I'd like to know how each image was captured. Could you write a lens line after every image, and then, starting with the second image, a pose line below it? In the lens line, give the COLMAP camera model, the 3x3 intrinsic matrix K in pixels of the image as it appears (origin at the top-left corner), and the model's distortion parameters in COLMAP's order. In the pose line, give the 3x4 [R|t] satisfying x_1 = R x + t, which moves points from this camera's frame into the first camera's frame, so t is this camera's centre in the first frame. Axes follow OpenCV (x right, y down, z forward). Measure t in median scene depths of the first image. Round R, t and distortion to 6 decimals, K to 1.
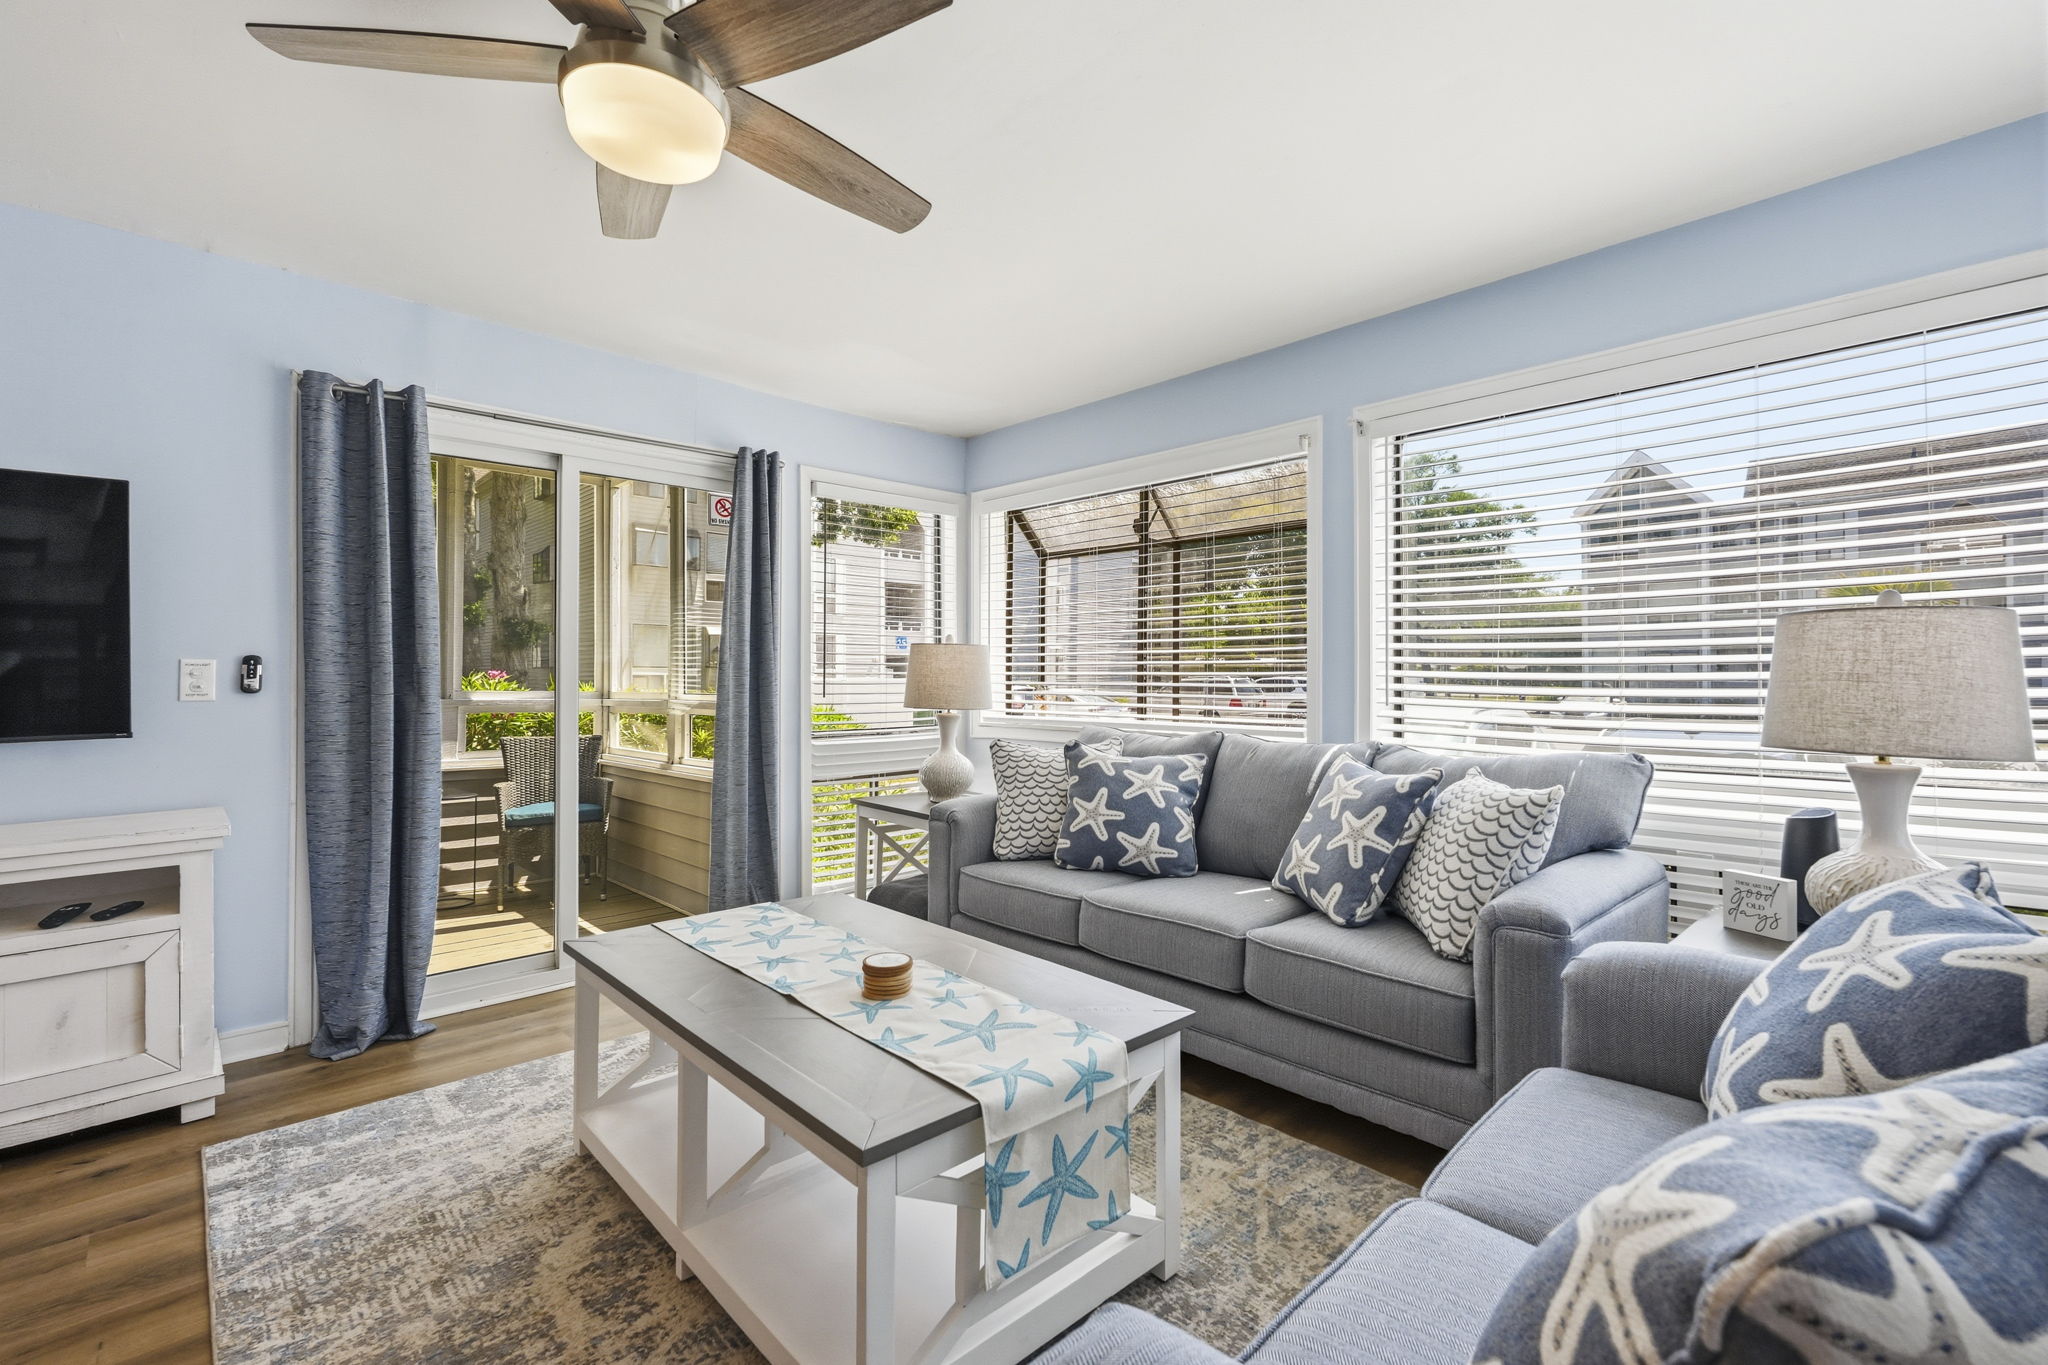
lens RADIAL K [[909.3, 0, 1020.8], [0, 909.3, 672.8], [0, 0, 1]] dist [0.005596, 0.000797]
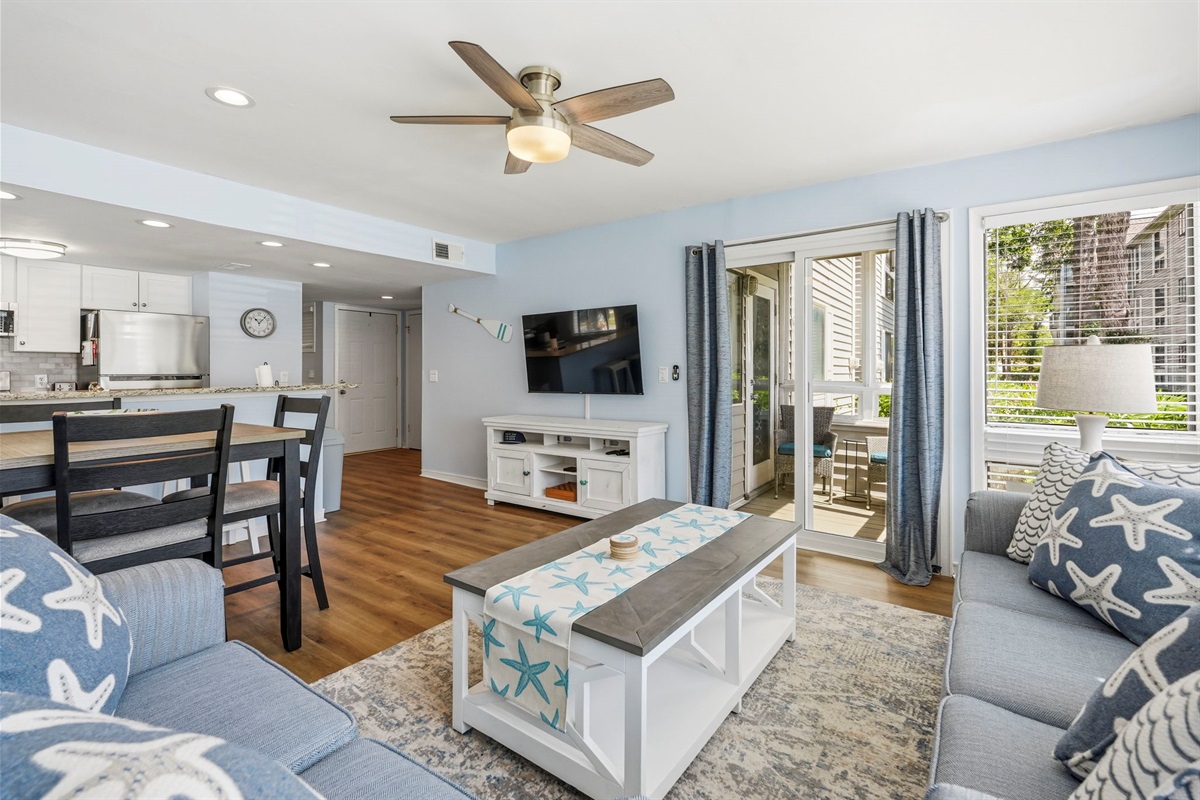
lens RADIAL K [[532.8, 0, 592.9], [0, 532.8, 370.0], [0, 0, 1]] dist [0.005596, 0.000797]
pose [[0.184648, 0.000458, -0.982805, 0.549571], [-0.002116, 0.999998, 0.000069, -0.004440], [0.982802, 0.002067, 0.184649, 0.488467]]
